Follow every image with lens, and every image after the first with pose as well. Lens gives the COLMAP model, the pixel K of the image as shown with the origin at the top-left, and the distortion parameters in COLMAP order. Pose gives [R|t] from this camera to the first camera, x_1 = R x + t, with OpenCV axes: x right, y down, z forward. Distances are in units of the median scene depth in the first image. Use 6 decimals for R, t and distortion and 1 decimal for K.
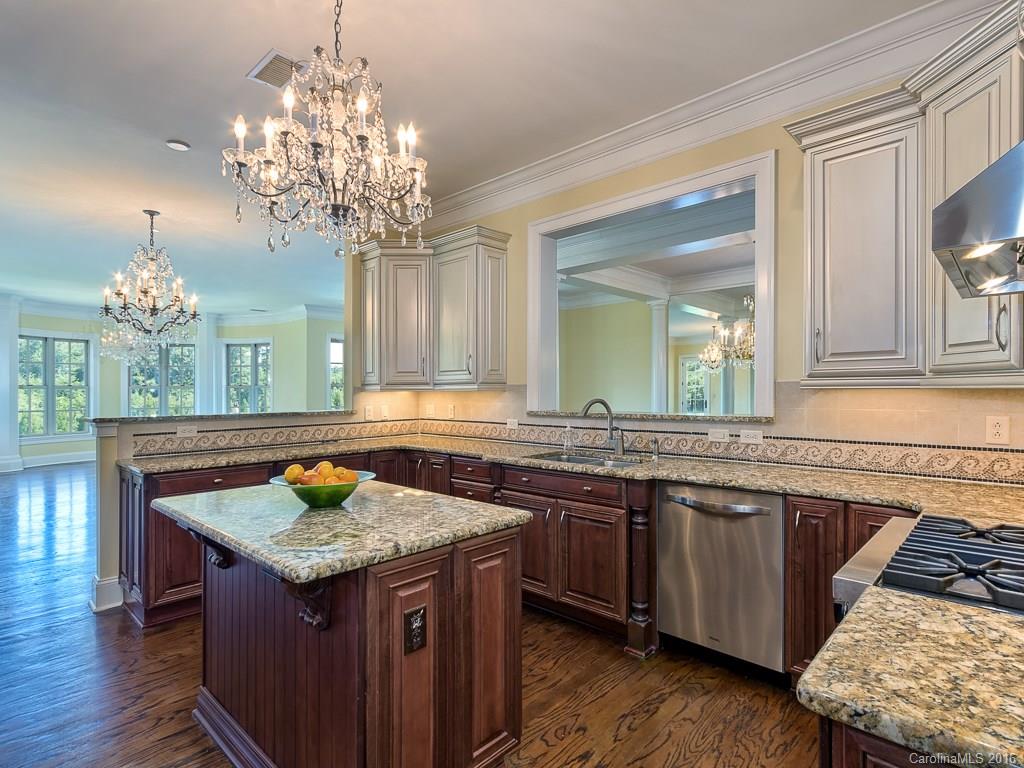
lens RADIAL K [[534.4, 0, 511.0], [0, 534.4, 385.3], [0, 0, 1]] dist [0.017733, 0.000655]
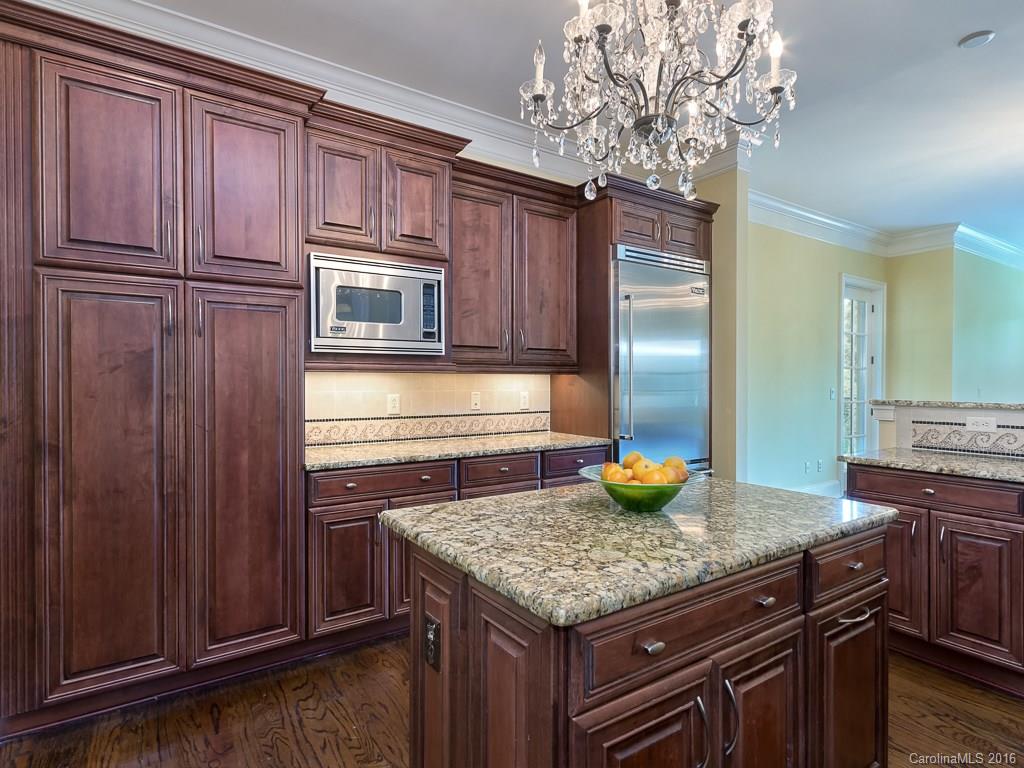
lens RADIAL K [[534.4, 0, 506.9], [0, 534.4, 382.4], [0, 0, 1]] dist [0.017733, 0.000655]
pose [[-0.194697, 0.010088, -0.980812, 0.541352], [0.012795, 0.999888, 0.007745, 0.031157], [0.980780, -0.011041, -0.194804, 1.098141]]
